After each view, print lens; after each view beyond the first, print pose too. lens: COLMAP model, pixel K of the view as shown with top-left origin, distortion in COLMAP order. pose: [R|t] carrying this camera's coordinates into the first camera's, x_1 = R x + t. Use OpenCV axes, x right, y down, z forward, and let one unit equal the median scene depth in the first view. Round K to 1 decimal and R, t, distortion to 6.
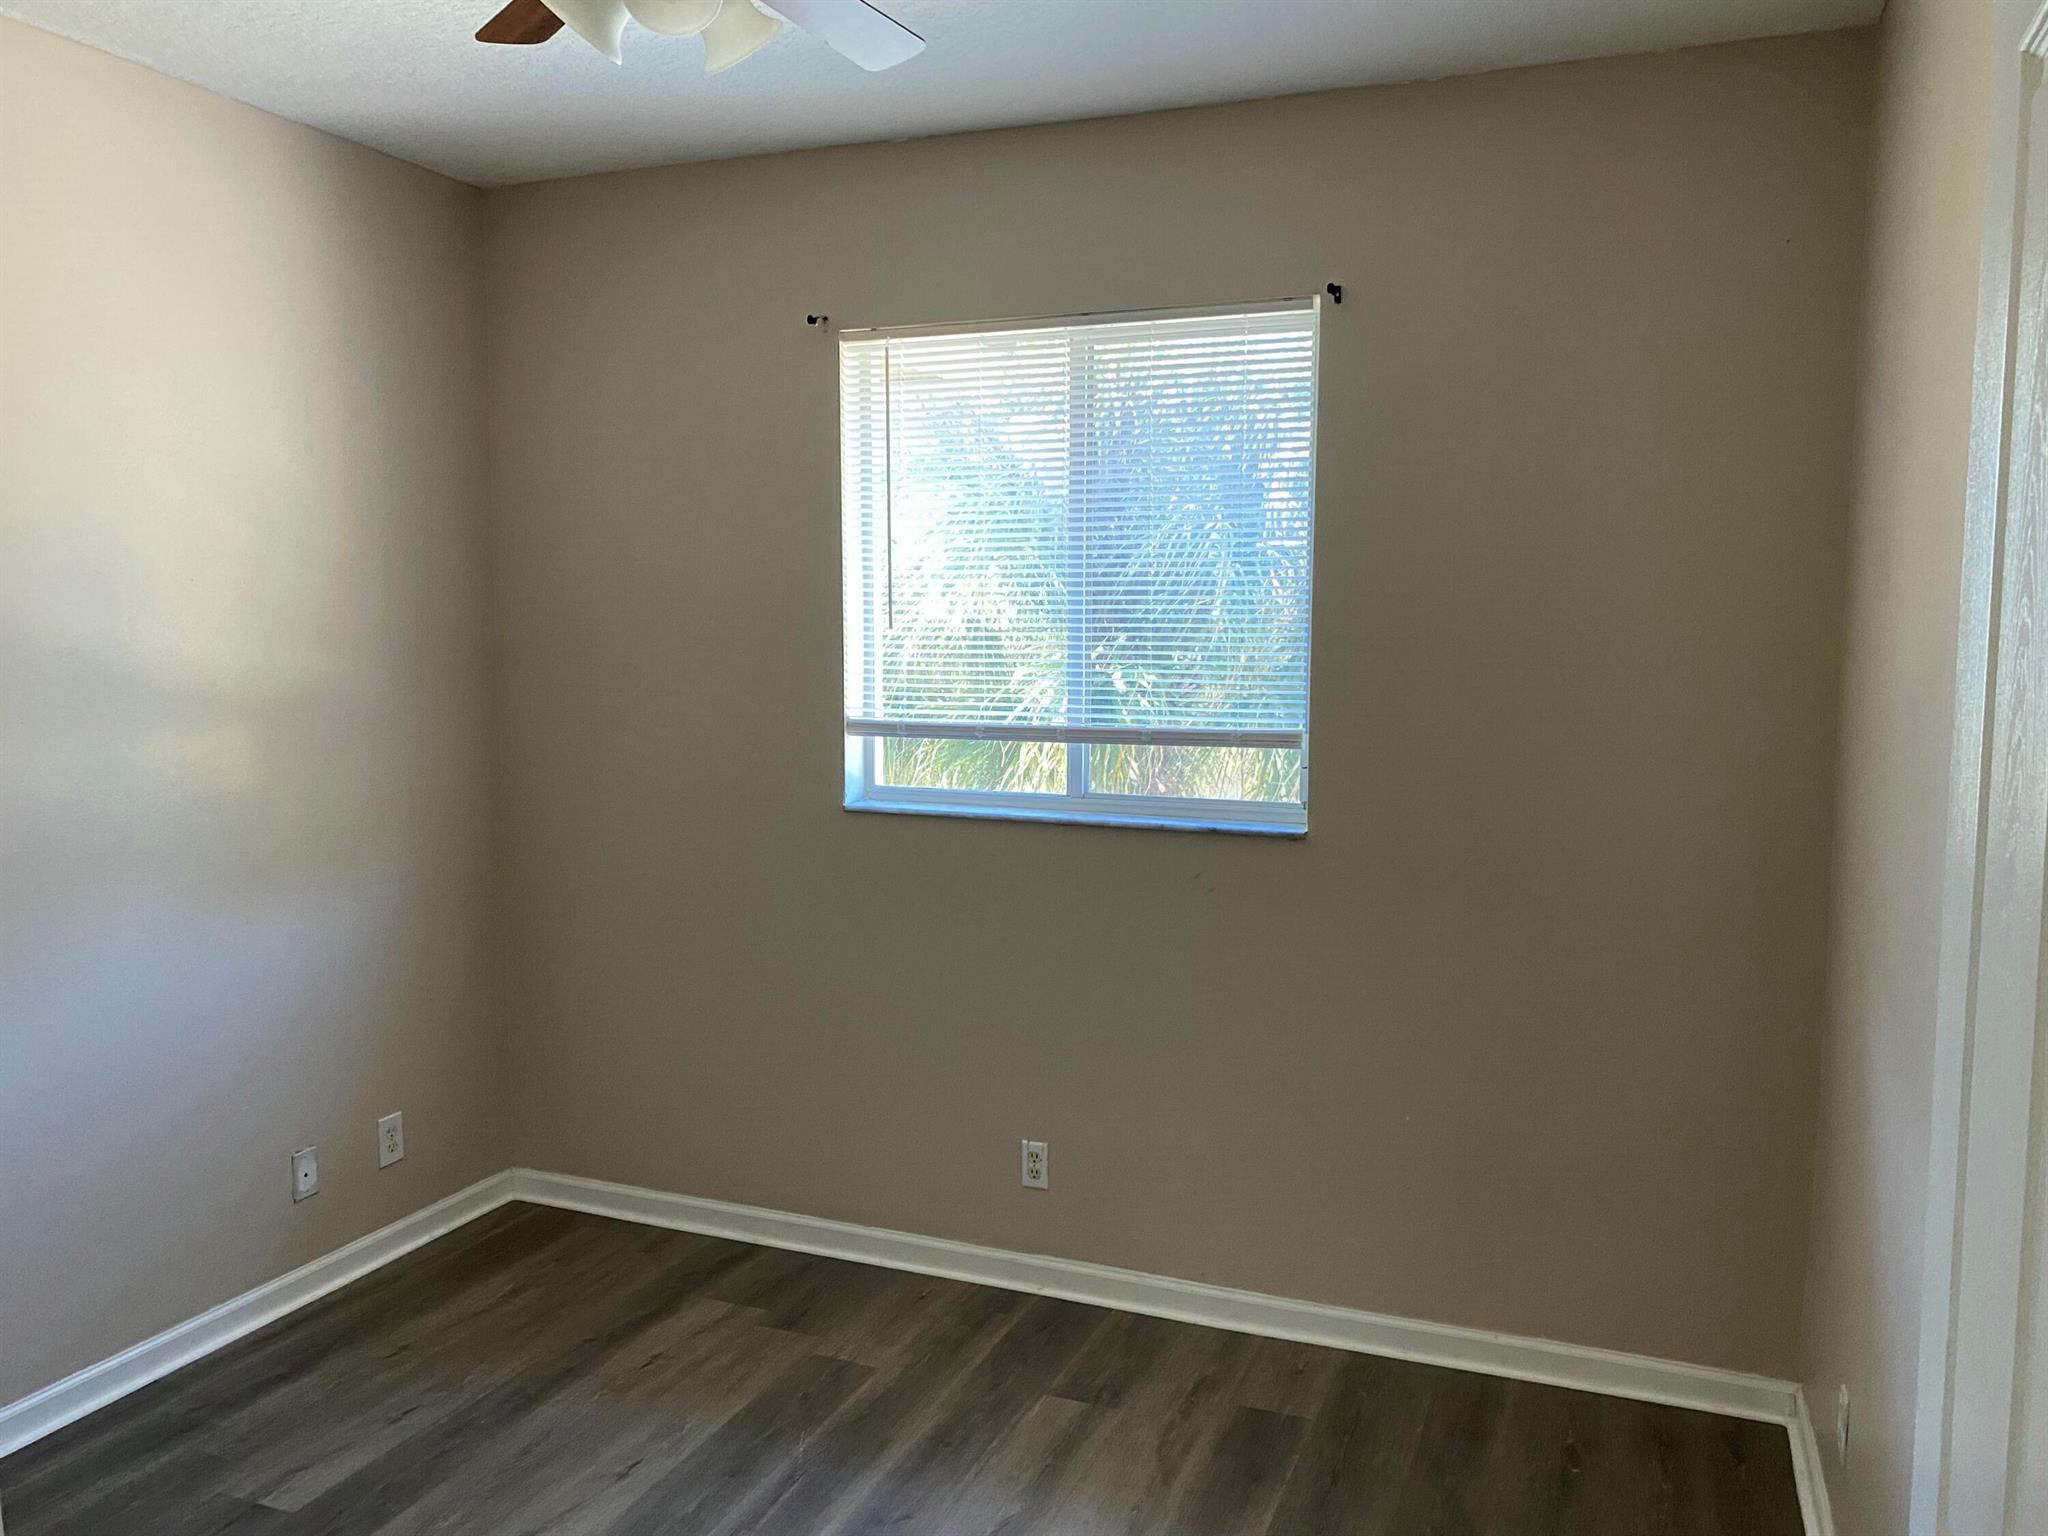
lens RADIAL K [[1577.9, 0, 1024.0], [0, 1577.9, 768.0], [0, 0, 1]] dist [0.041715, -0.010143]
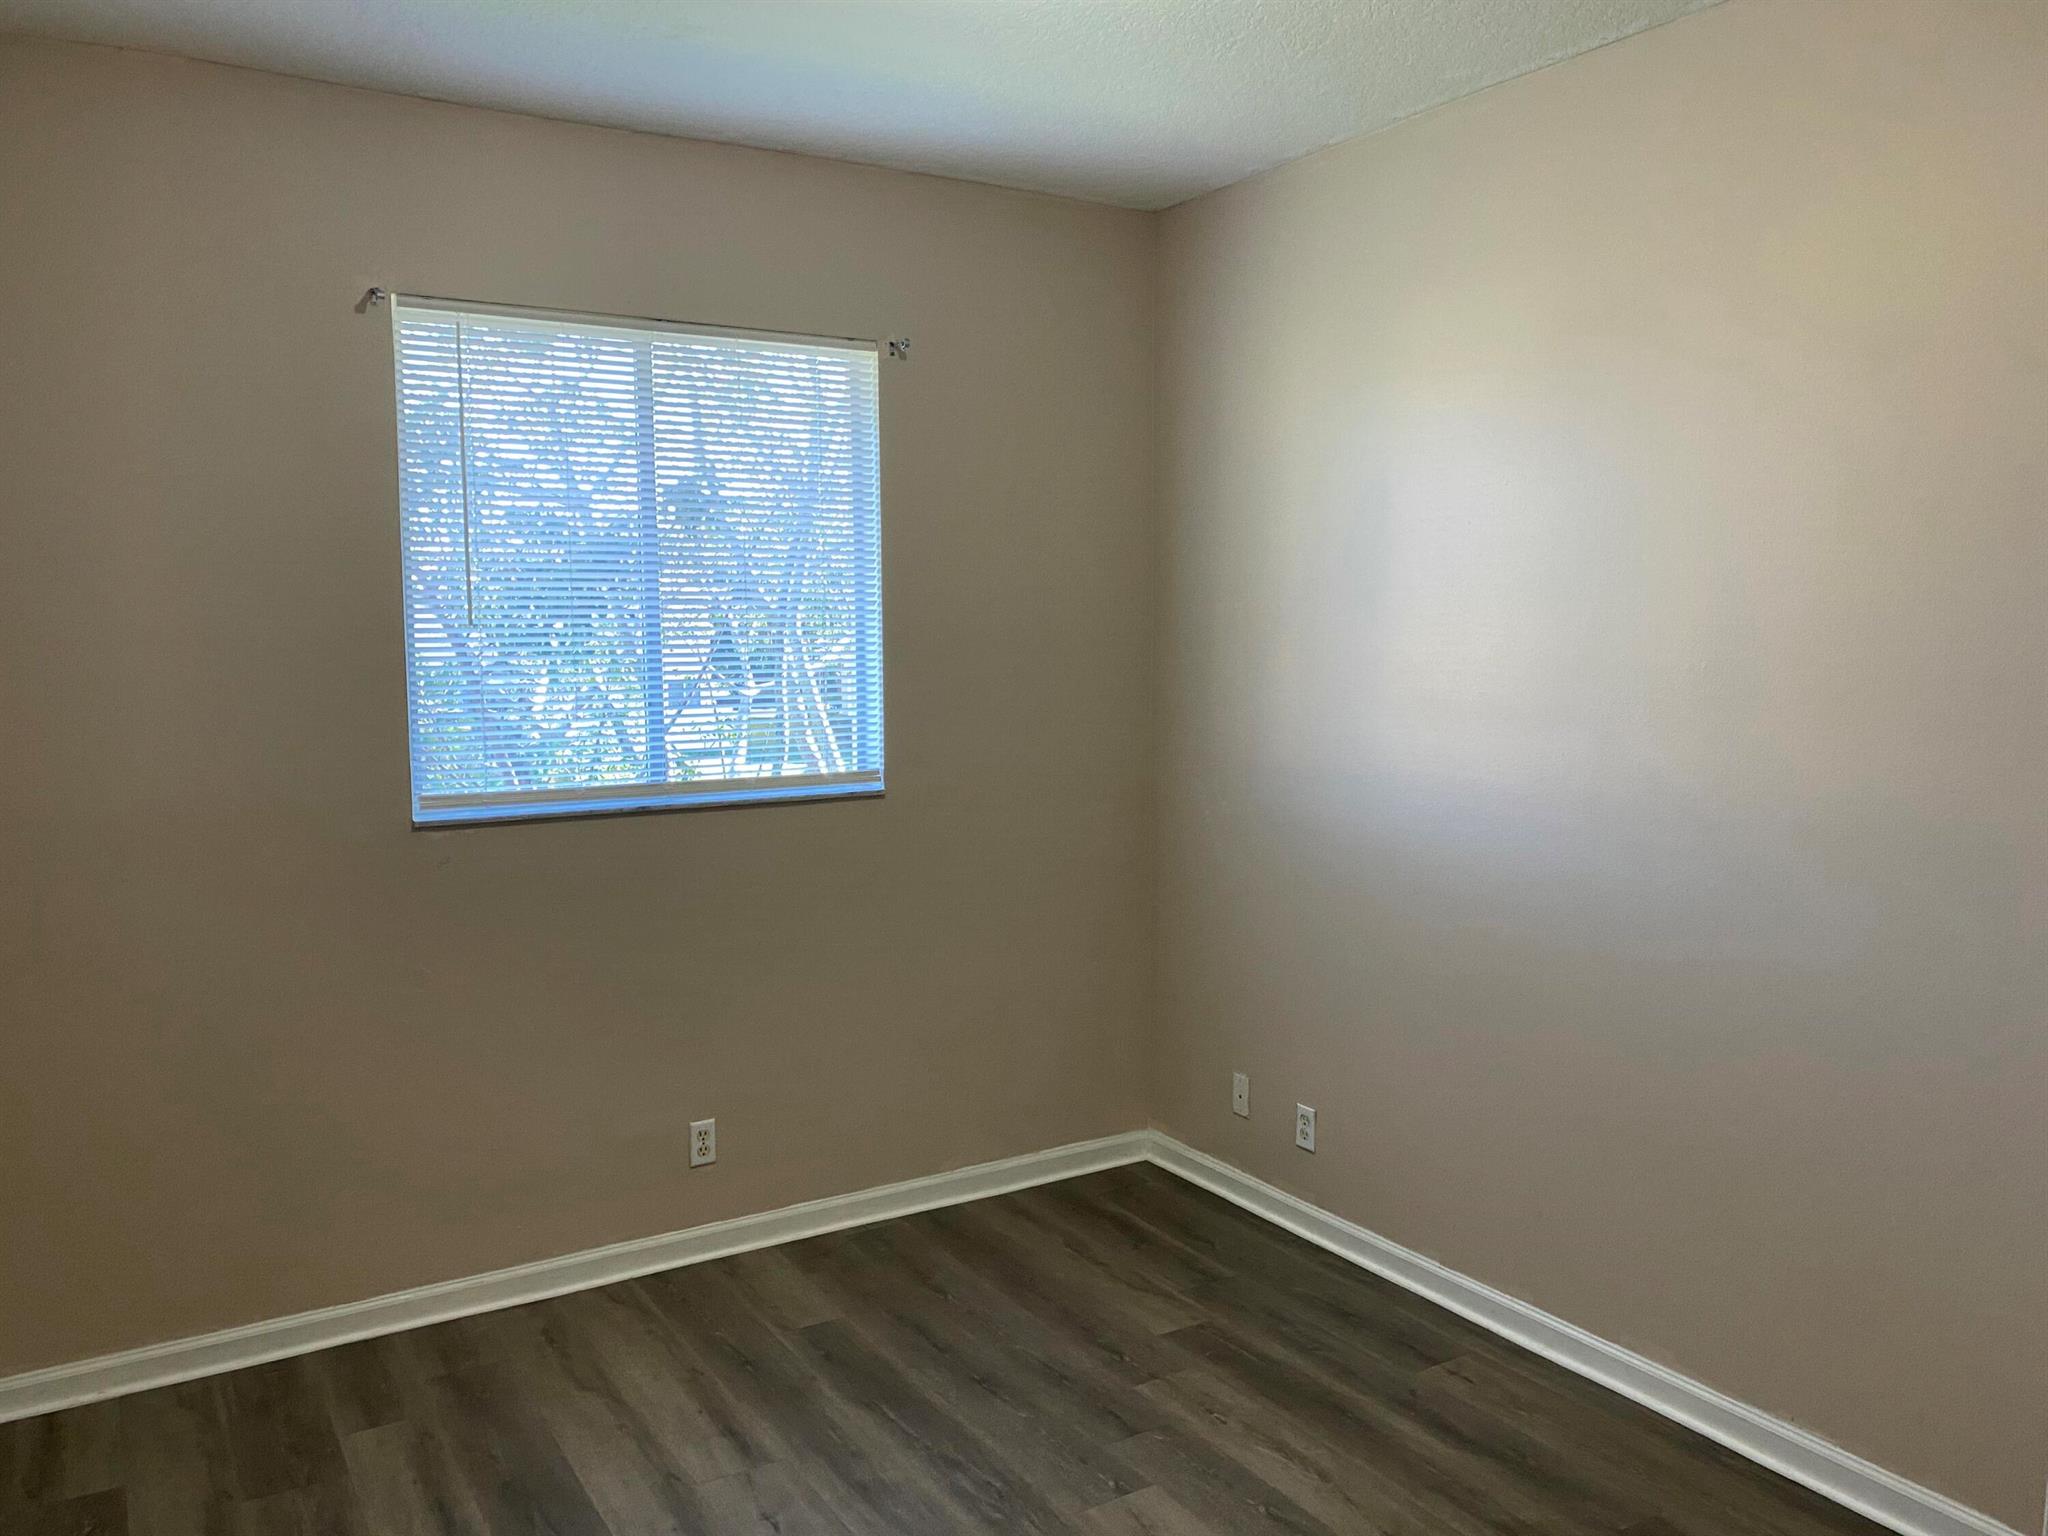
lens RADIAL K [[1577.9, 0, 1024.0], [0, 1577.9, 768.0], [0, 0, 1]] dist [0.041715, -0.010143]
pose [[0.599103, -0.091537, 0.795422, -0.668733], [0.105974, 0.993769, 0.034544, -0.005676], [-0.793628, 0.063599, 0.605070, 0.192707]]
